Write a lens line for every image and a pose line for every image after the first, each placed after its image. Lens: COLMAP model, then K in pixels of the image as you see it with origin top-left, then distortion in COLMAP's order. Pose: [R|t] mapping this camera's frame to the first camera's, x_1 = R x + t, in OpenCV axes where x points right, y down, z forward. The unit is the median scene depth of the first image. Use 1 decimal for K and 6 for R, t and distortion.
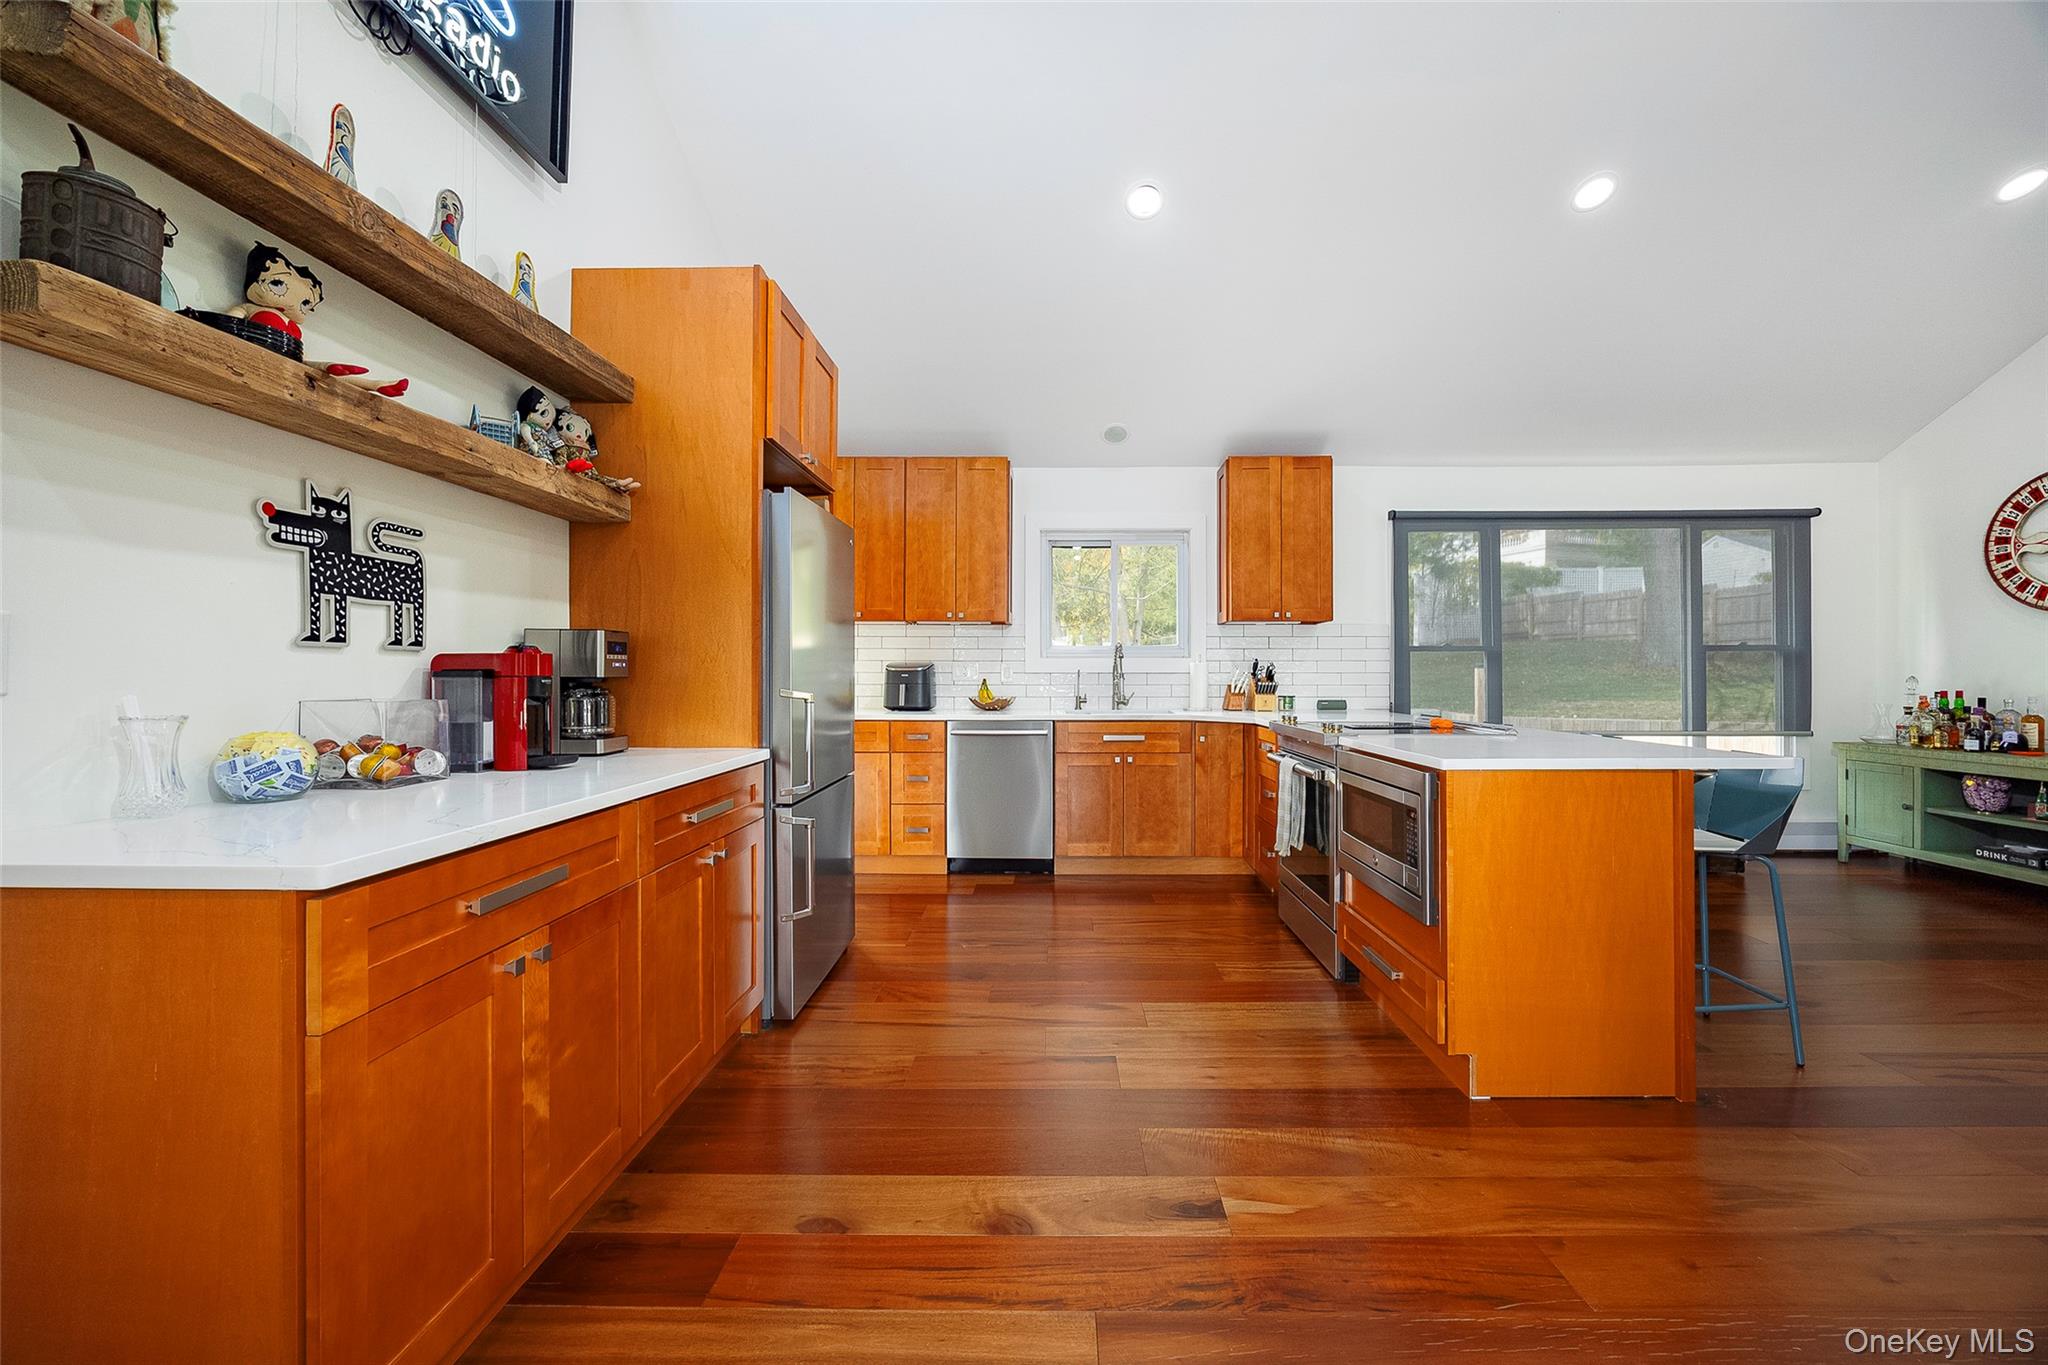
lens RADIAL K [[807.8, 0, 1050.4], [0, 807.8, 670.6], [0, 0, 1]] dist [-0.000739, -0.000265]
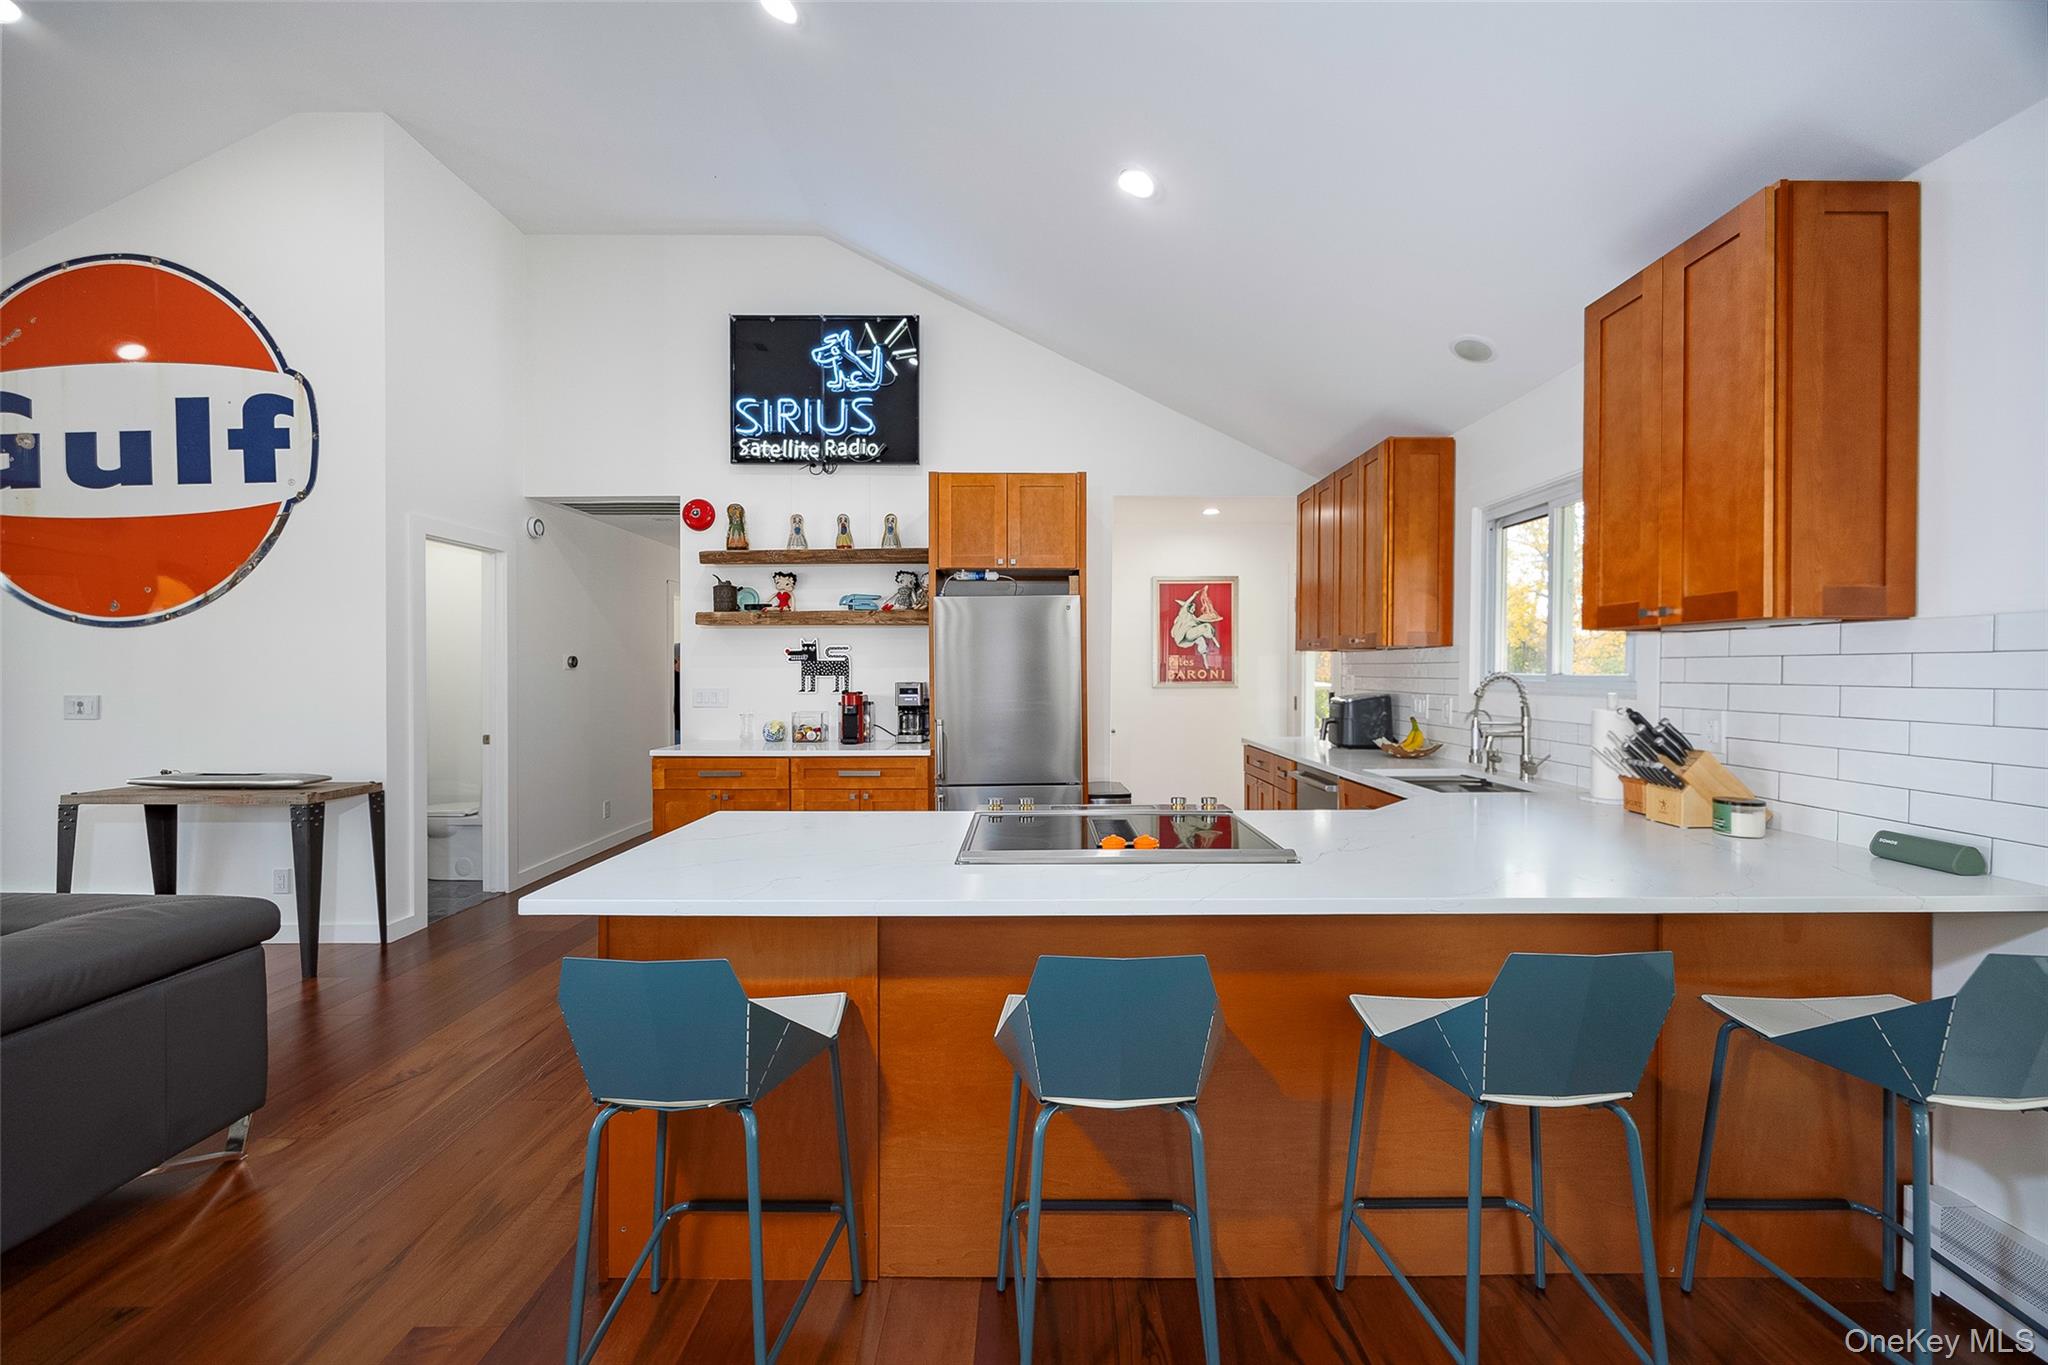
lens RADIAL K [[801.2, 0, 1006.8], [0, 801.2, 681.0], [0, 0, 1]] dist [-0.000832, -0.000180]
pose [[-0.031763, 0.014855, -0.999385, 1.940940], [0.008146, 0.999860, 0.014603, -0.105684], [0.999462, -0.007677, -0.031880, 1.726911]]
